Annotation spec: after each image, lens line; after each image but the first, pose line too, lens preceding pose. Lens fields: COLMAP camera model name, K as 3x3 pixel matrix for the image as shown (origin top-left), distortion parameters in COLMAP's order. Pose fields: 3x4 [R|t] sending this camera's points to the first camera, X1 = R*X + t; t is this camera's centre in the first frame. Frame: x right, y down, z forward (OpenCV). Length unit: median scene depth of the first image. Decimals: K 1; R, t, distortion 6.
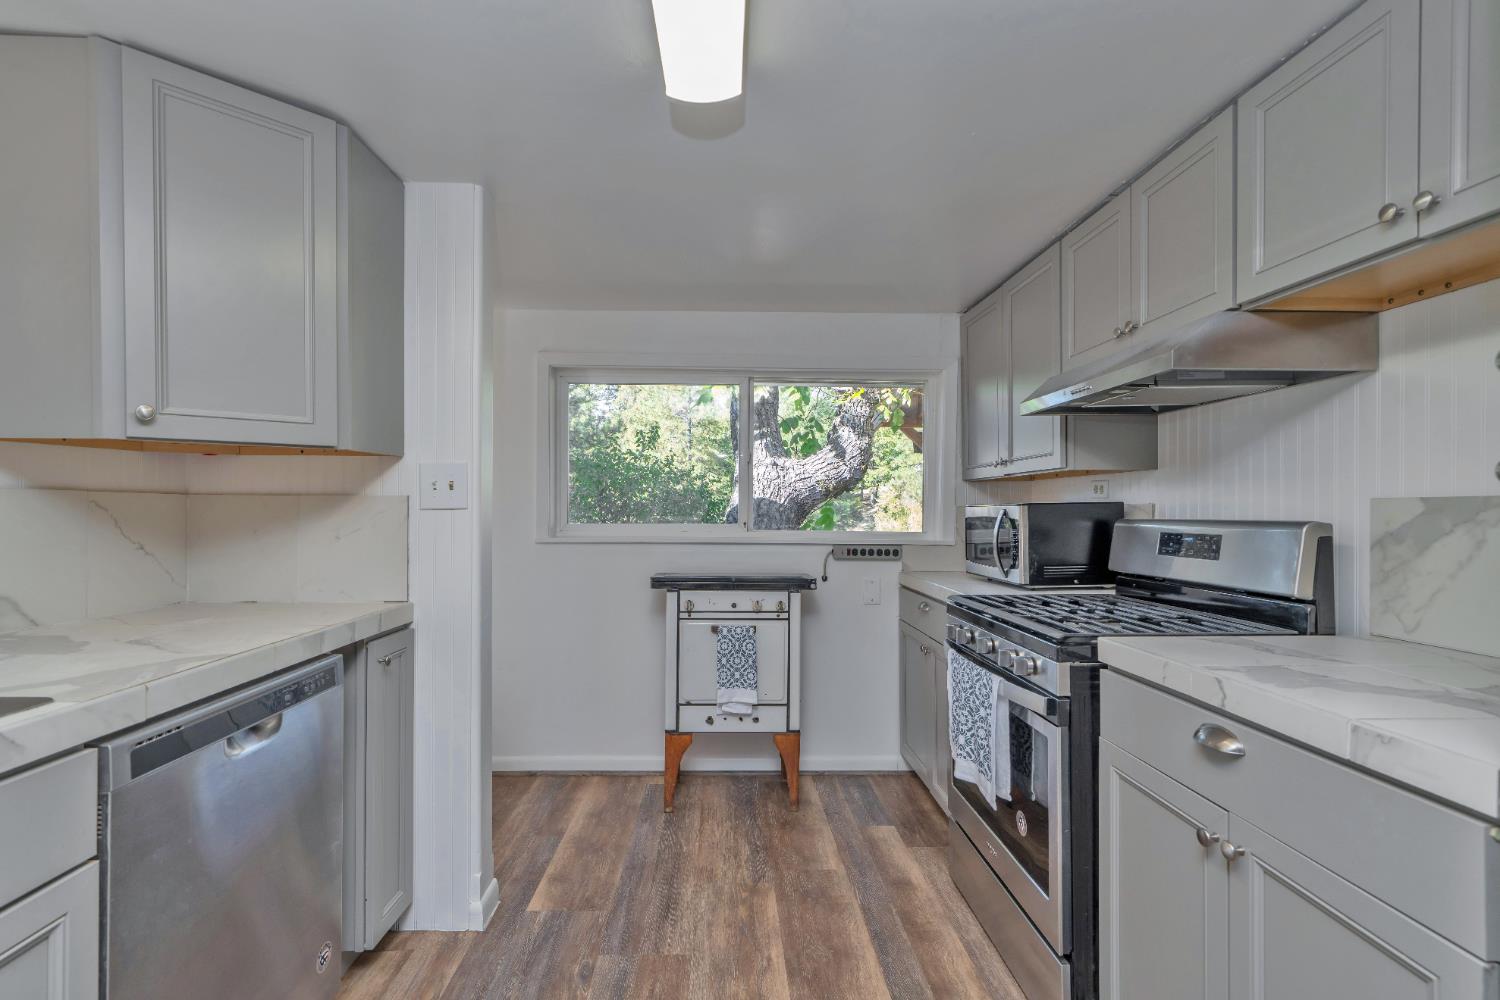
lens RADIAL K [[693.2, 0, 737.4], [0, 693.2, 507.8], [0, 0, 1]] dist [0.003970, 0.001067]
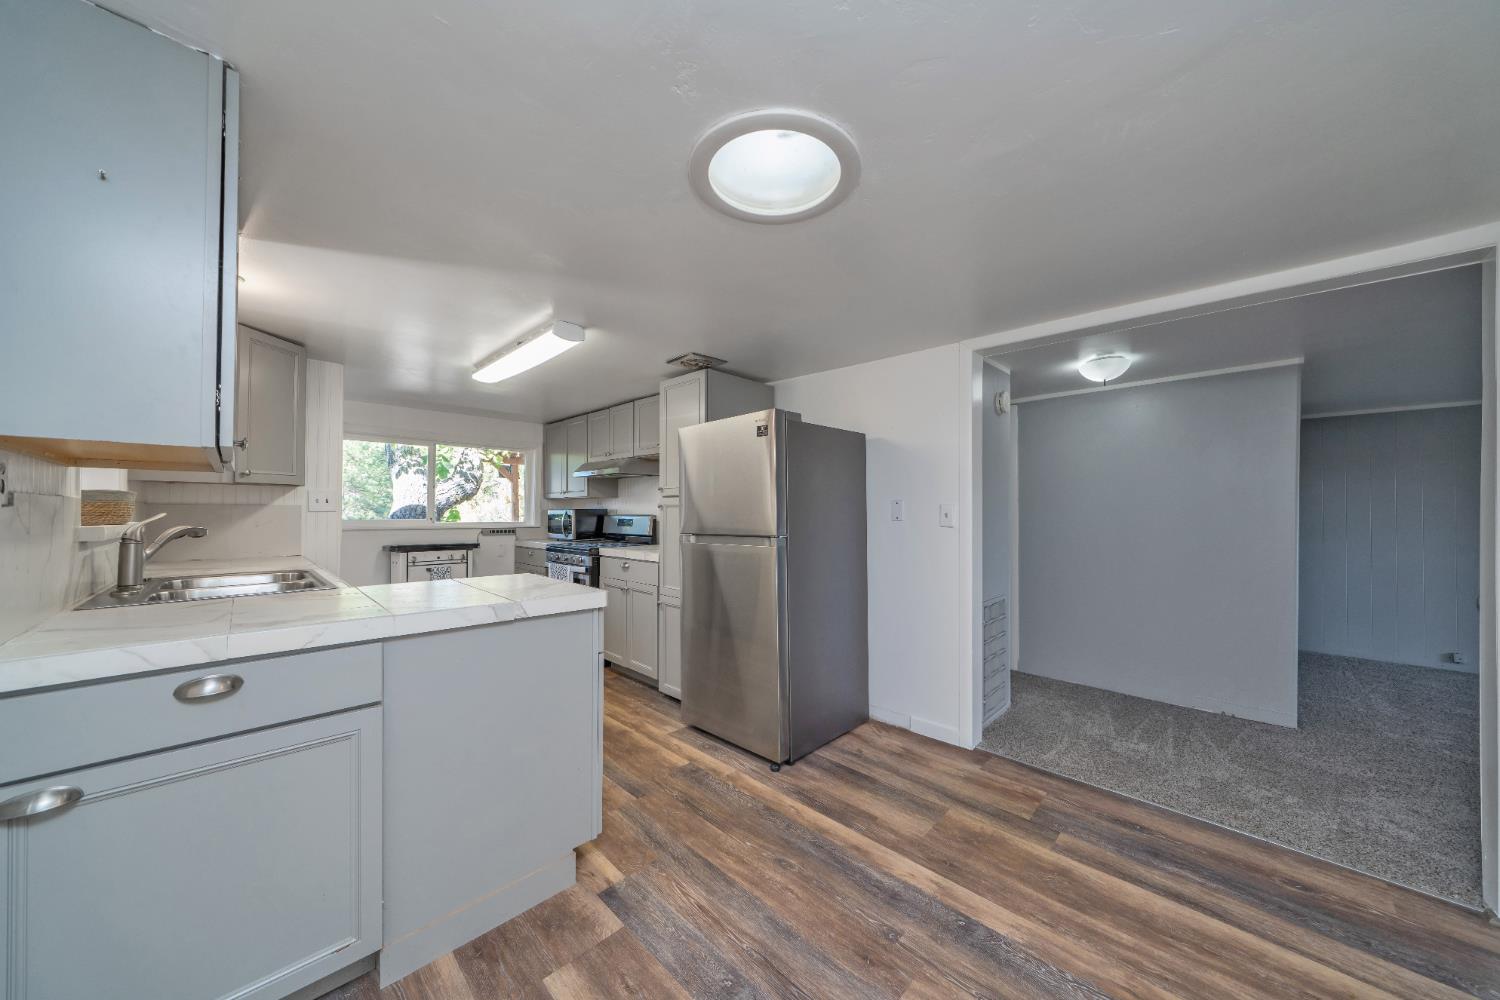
lens RADIAL K [[523.1, 0, 754.7], [0, 523.1, 506.1], [0, 0, 1]] dist [-0.008360, 0.001321]
pose [[0.719435, 0.003658, 0.694550, -0.556164], [0.000284, 0.999984, -0.005562, -0.007389], [-0.694560, 0.004199, 0.719423, -1.070141]]
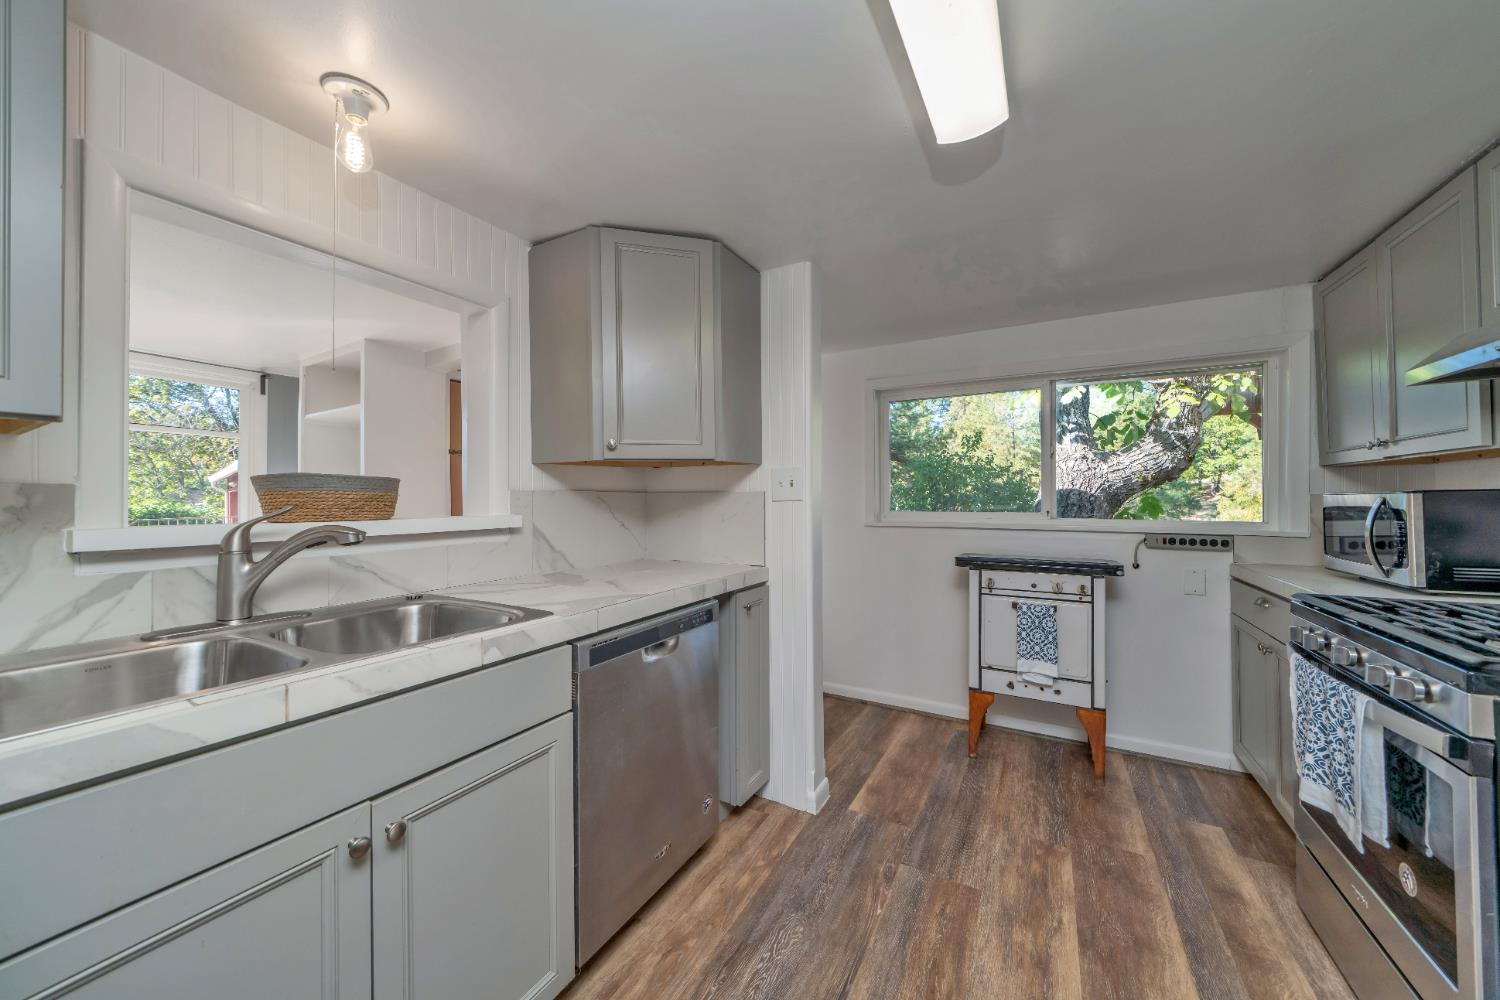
lens RADIAL K [[523.1, 0, 756.9], [0, 523.1, 494.3], [0, 0, 1]] dist [-0.008360, 0.001321]
pose [[0.862893, -0.010890, -0.505269, 0.049263], [0.006645, 0.999926, -0.010204, -0.000965], [0.505343, 0.005448, 0.862902, 0.066805]]
